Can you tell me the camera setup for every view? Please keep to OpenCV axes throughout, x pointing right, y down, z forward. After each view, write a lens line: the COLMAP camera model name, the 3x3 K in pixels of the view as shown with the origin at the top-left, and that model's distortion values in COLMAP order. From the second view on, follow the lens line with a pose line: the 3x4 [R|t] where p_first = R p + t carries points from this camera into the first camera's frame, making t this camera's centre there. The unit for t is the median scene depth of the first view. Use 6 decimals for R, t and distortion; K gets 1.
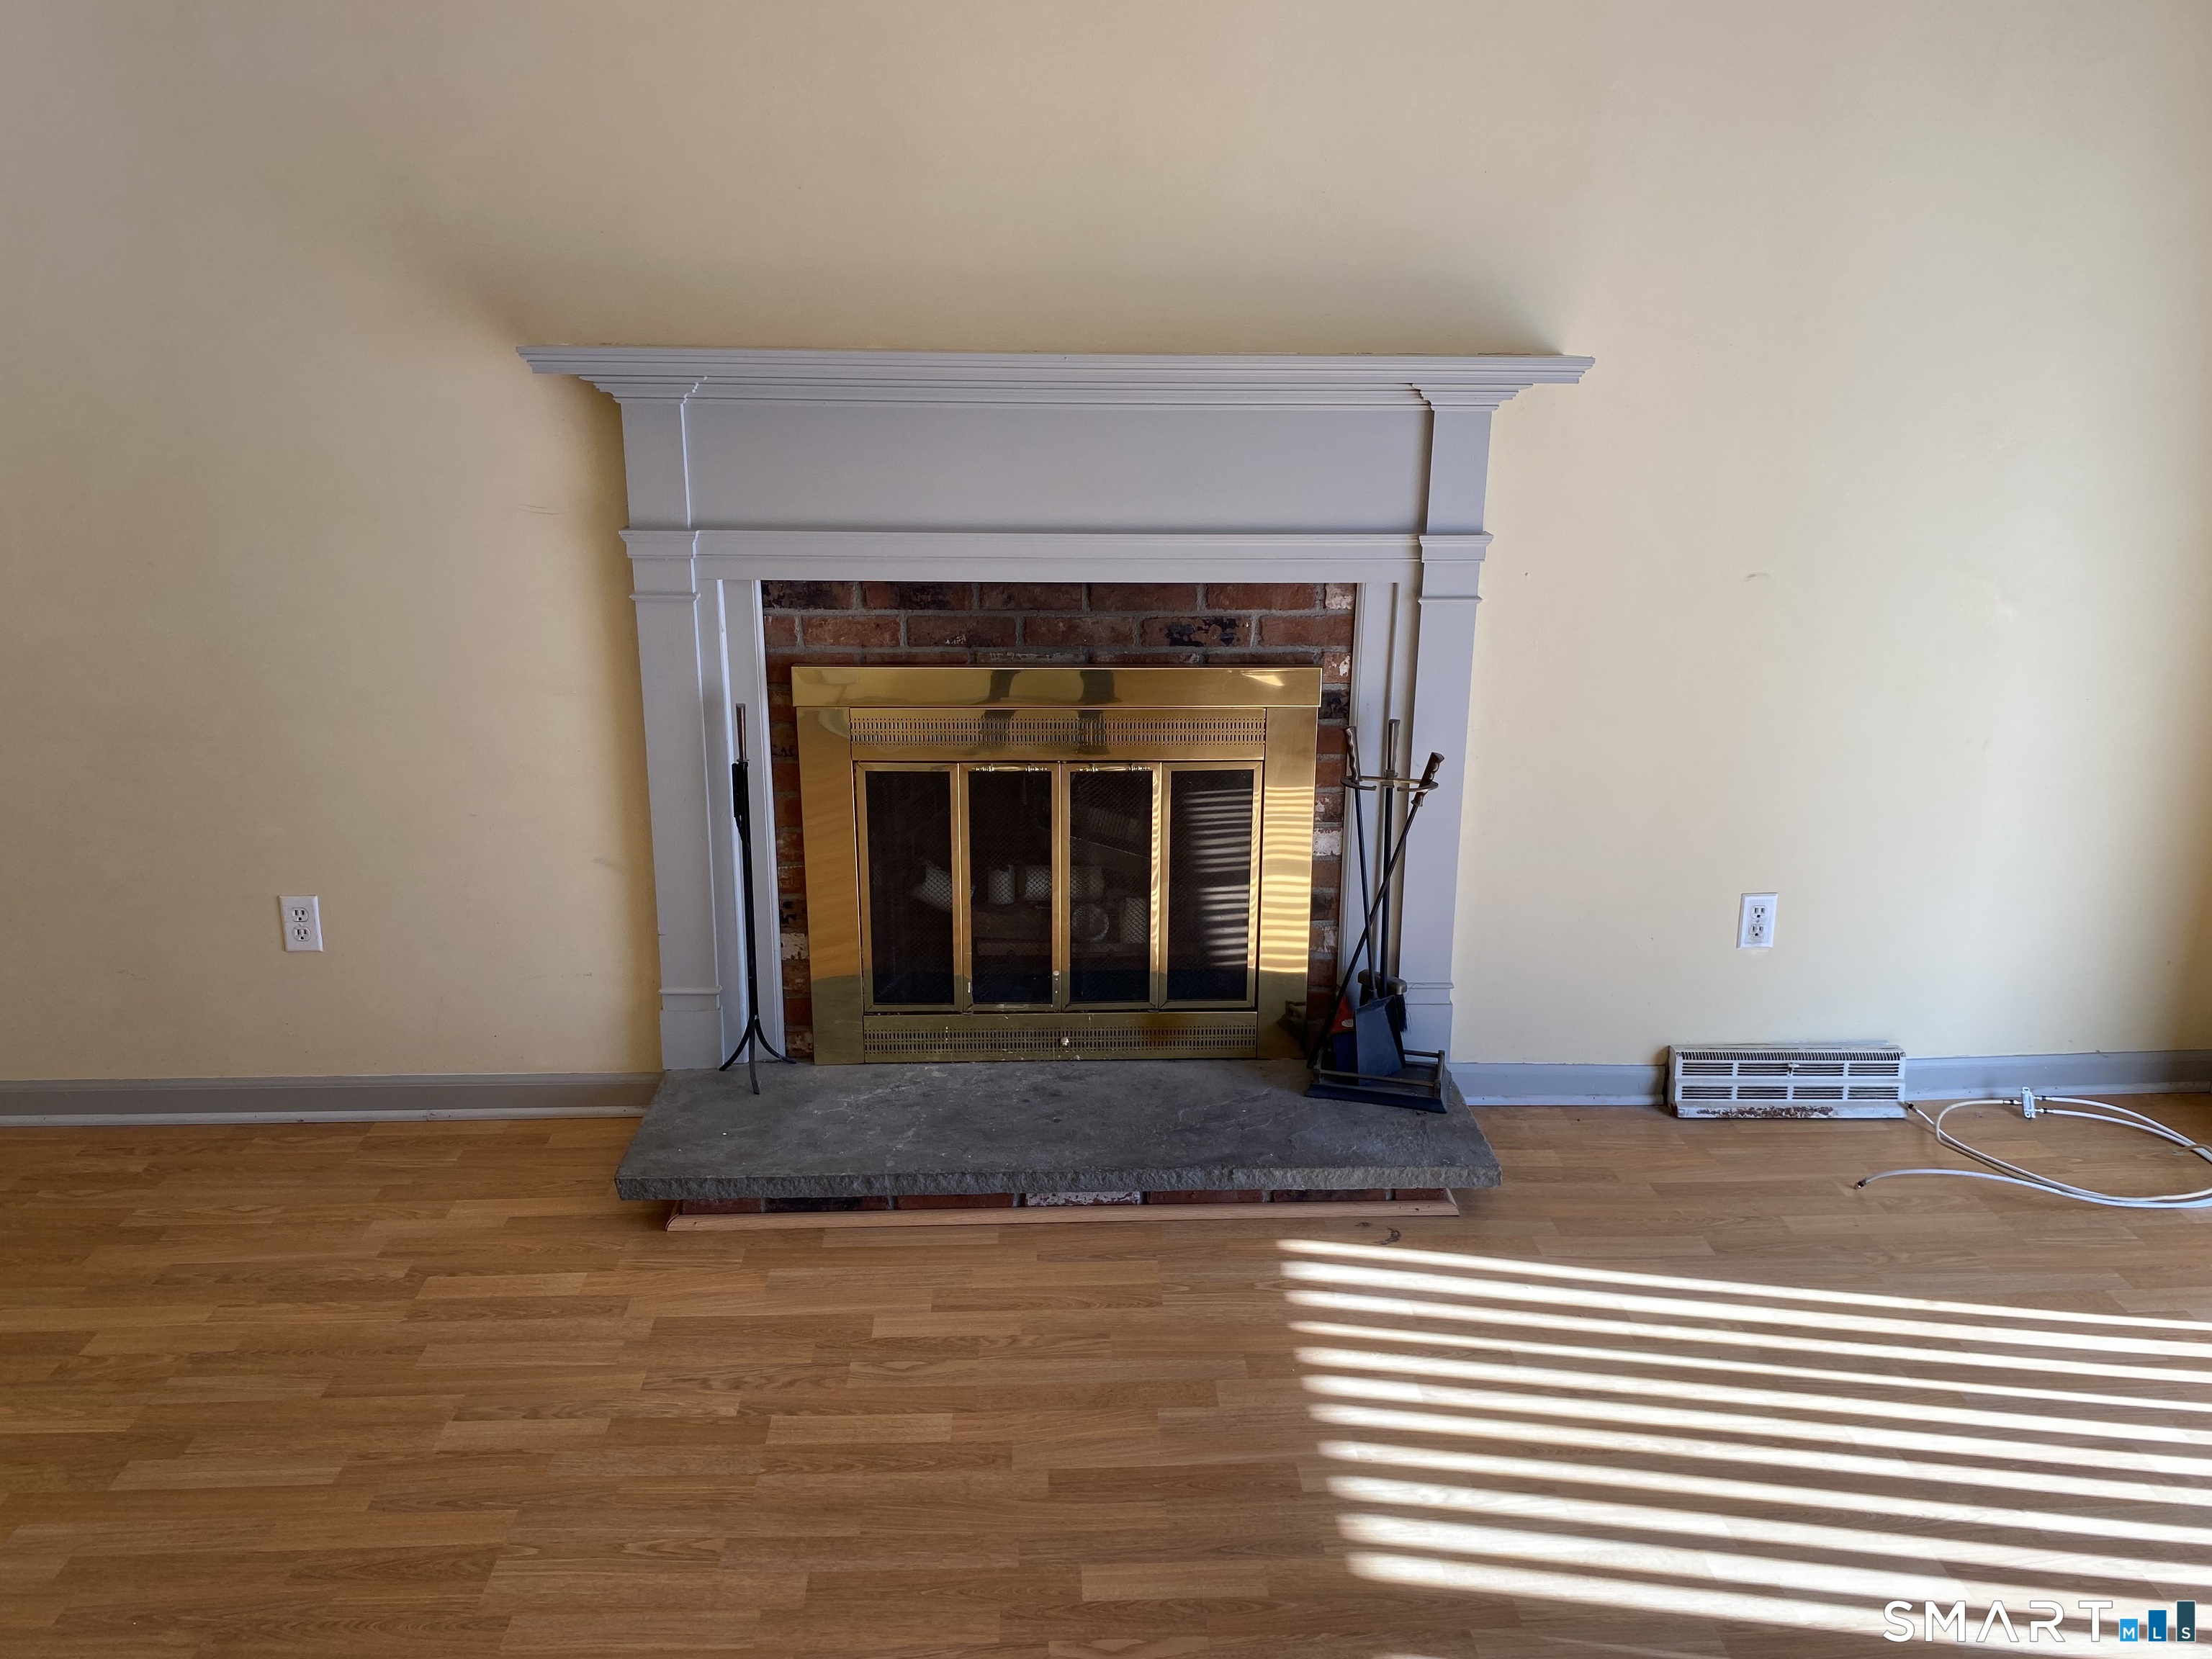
lens RADIAL K [[1689.0, 0, 1077.1], [0, 1689.0, 815.5], [0, 0, 1]] dist [0.072961, -0.091491]
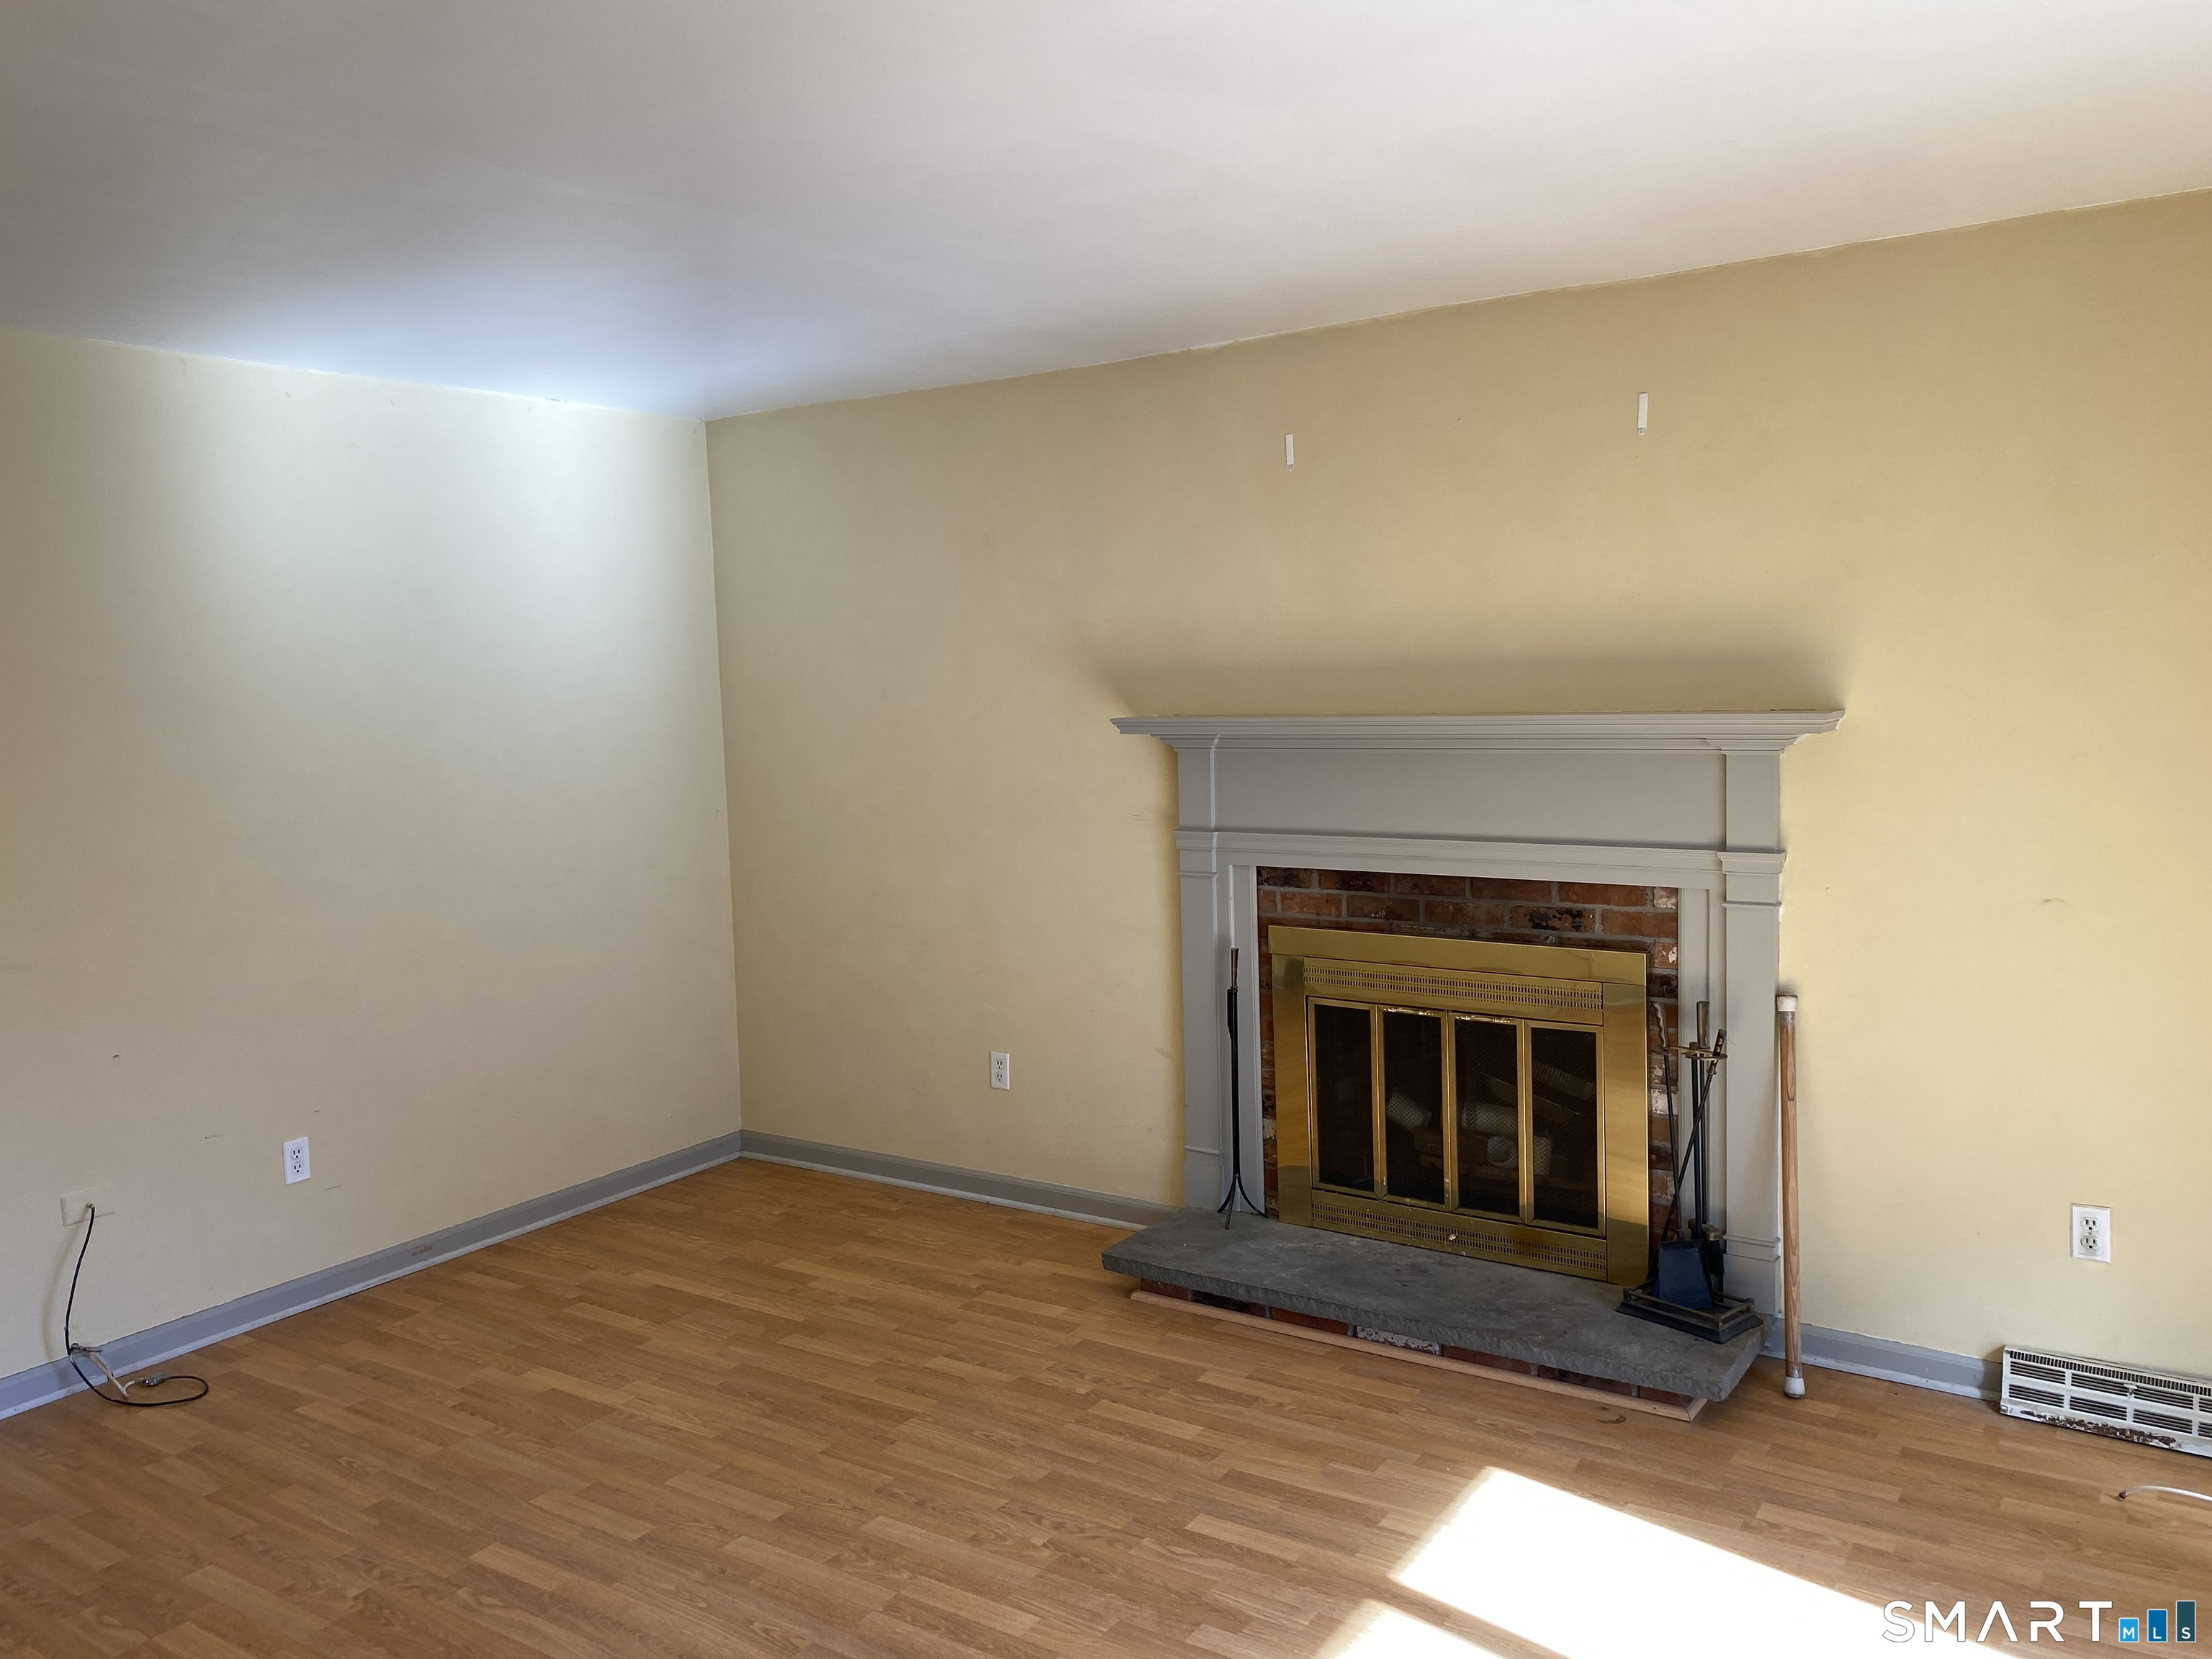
lens RADIAL K [[1689.0, 0, 1077.1], [0, 1689.0, 815.5], [0, 0, 1]] dist [0.072961, -0.091491]
pose [[0.800269, 0.022022, -0.599236, 0.556536], [-0.140731, 0.978312, -0.151991, 0.062009], [0.582893, 0.205964, 0.786012, -0.244514]]
